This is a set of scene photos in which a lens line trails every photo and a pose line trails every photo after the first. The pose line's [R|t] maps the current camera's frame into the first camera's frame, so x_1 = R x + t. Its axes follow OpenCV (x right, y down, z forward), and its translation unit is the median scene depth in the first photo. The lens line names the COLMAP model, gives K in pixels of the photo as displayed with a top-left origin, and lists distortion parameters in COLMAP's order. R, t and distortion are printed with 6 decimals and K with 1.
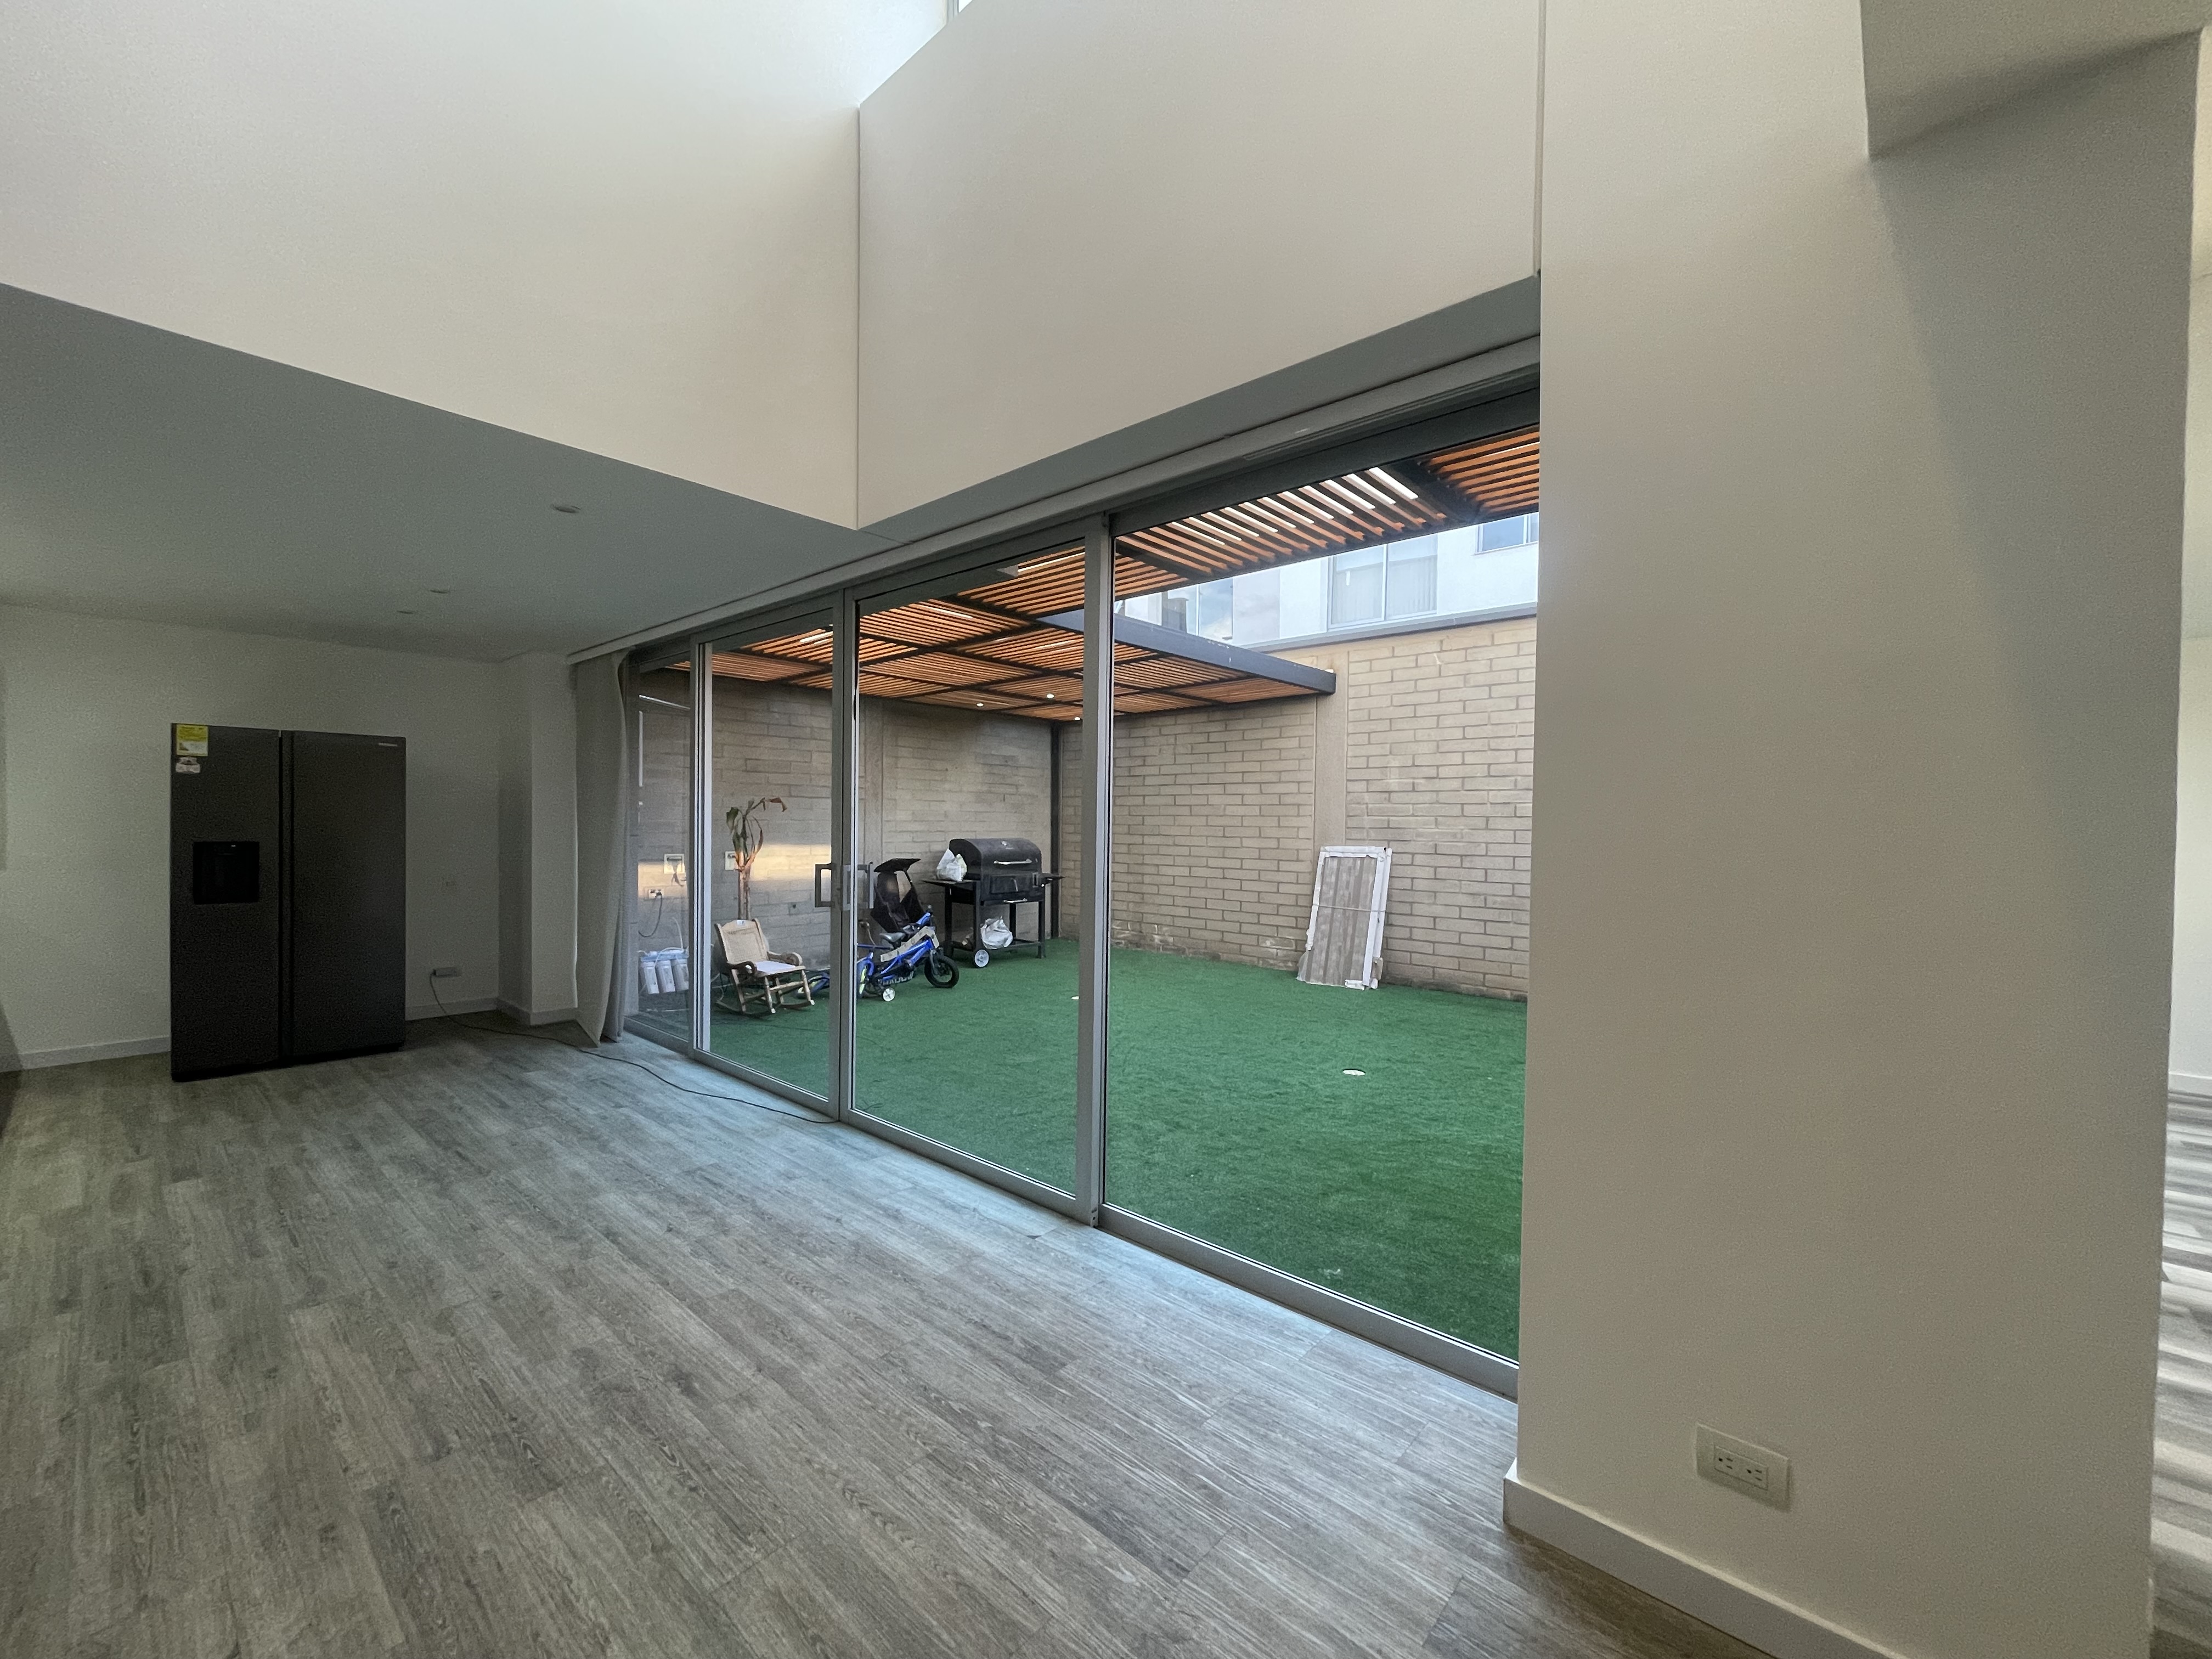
lens RADIAL K [[894.7, 0, 1106.6], [0, 894.7, 834.4], [0, 0, 1]] dist [-0.000651, 0.000706]
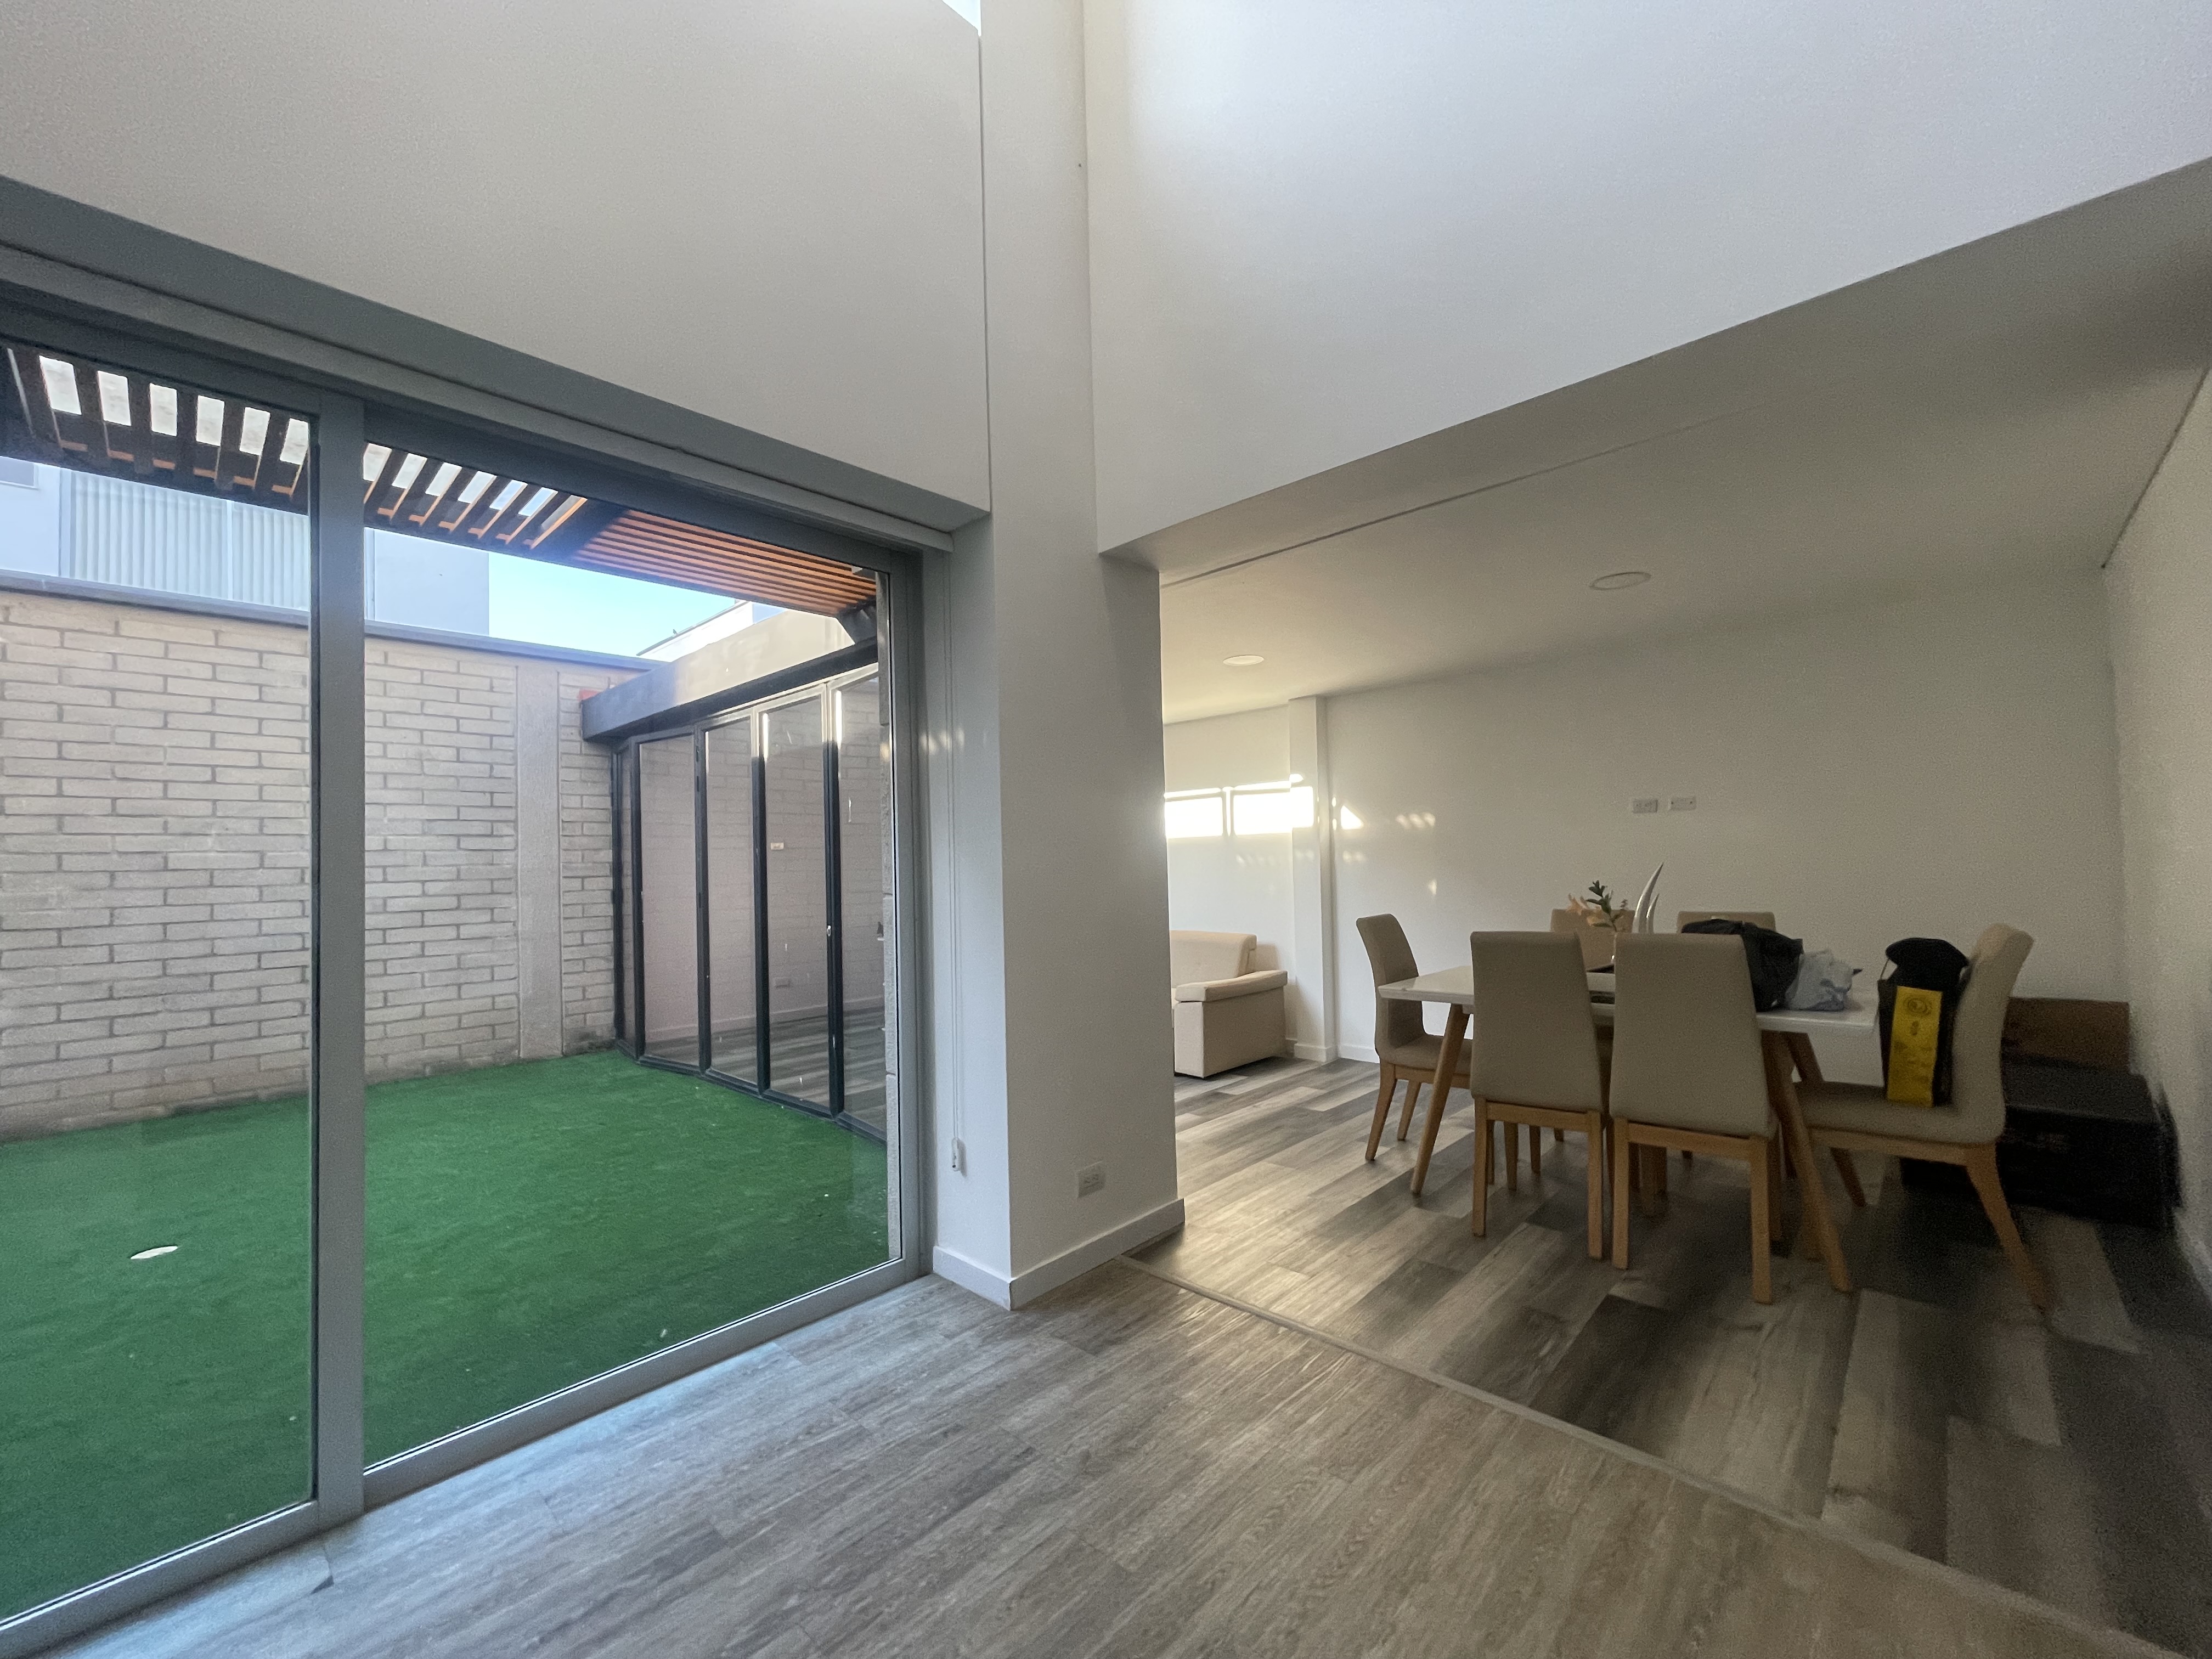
lens RADIAL K [[894.7, 0, 1099.6], [0, 894.7, 828.0], [0, 0, 1]] dist [-0.000651, 0.000706]
pose [[0.029694, 0.028163, 0.999162, -0.497459], [0.041755, 0.998695, -0.029391, -0.000649], [-0.998687, 0.042593, 0.028479, 0.349457]]
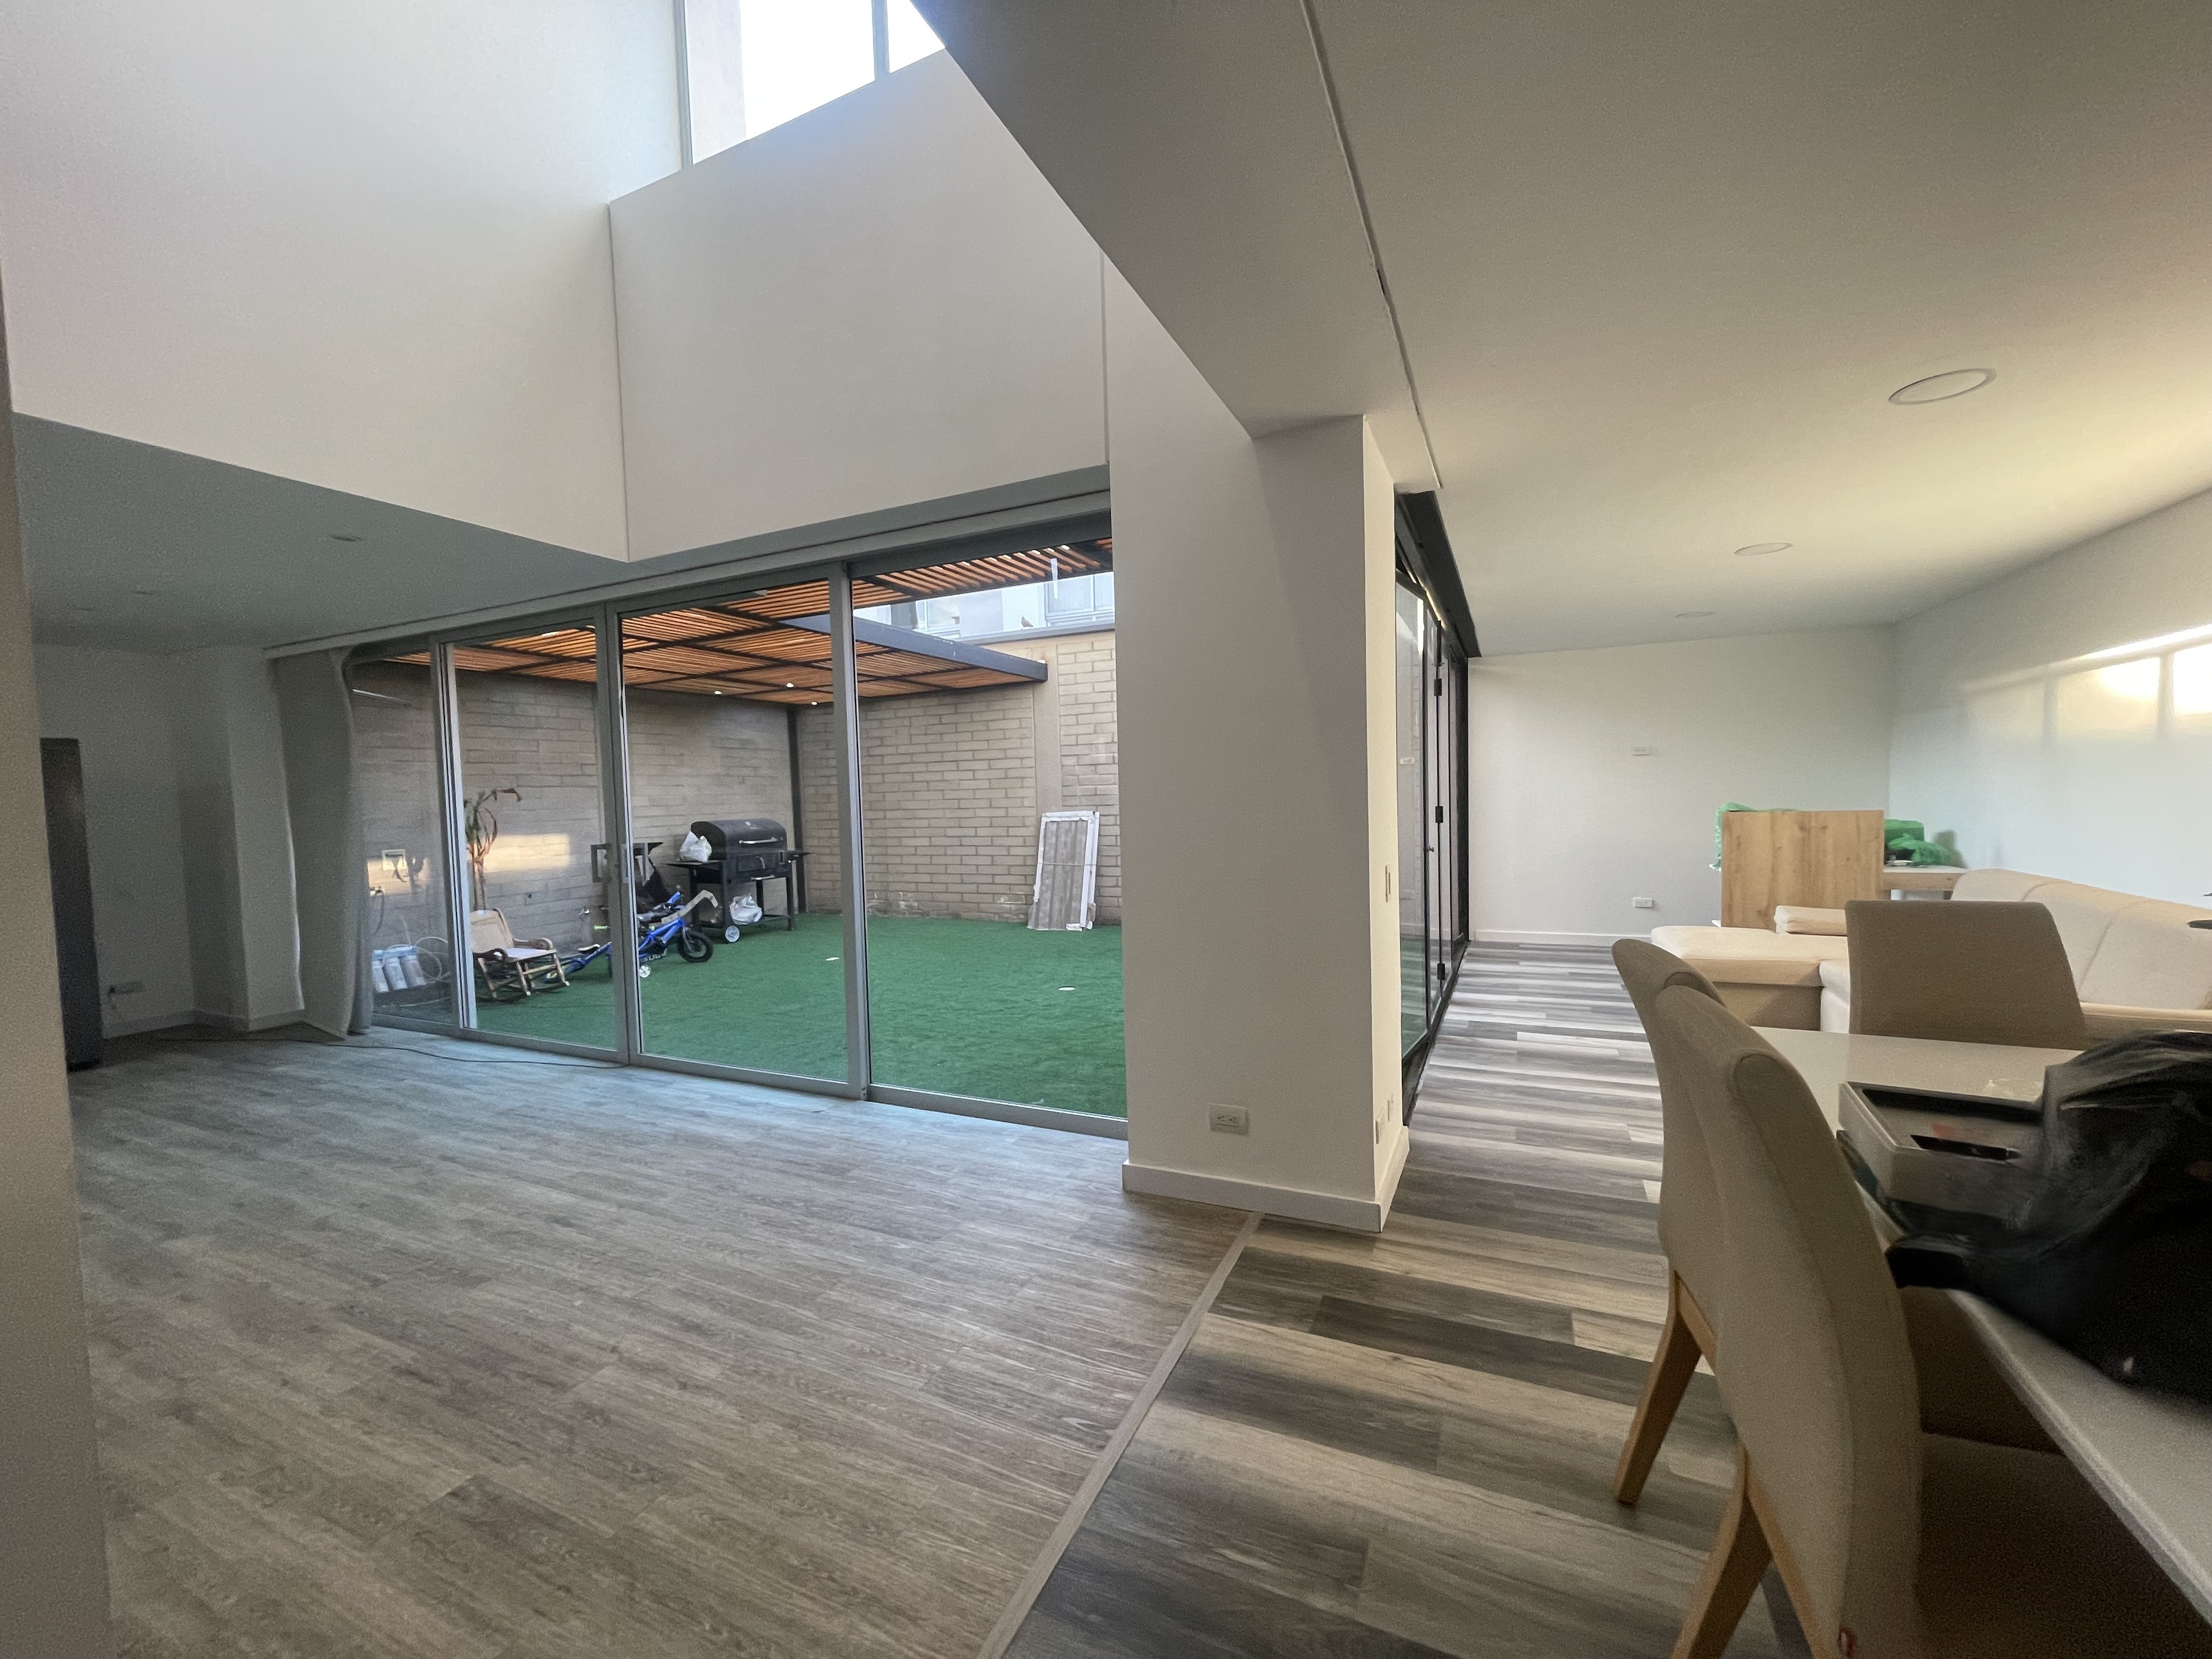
lens RADIAL K [[894.7, 0, 1106.5], [0, 894.7, 839.3], [0, 0, 1]] dist [-0.000651, 0.000706]
pose [[0.958478, -0.053137, 0.280173, -0.016716], [0.043324, 0.998215, 0.041107, 0.007522], [-0.281857, -0.027262, 0.959069, -0.289701]]
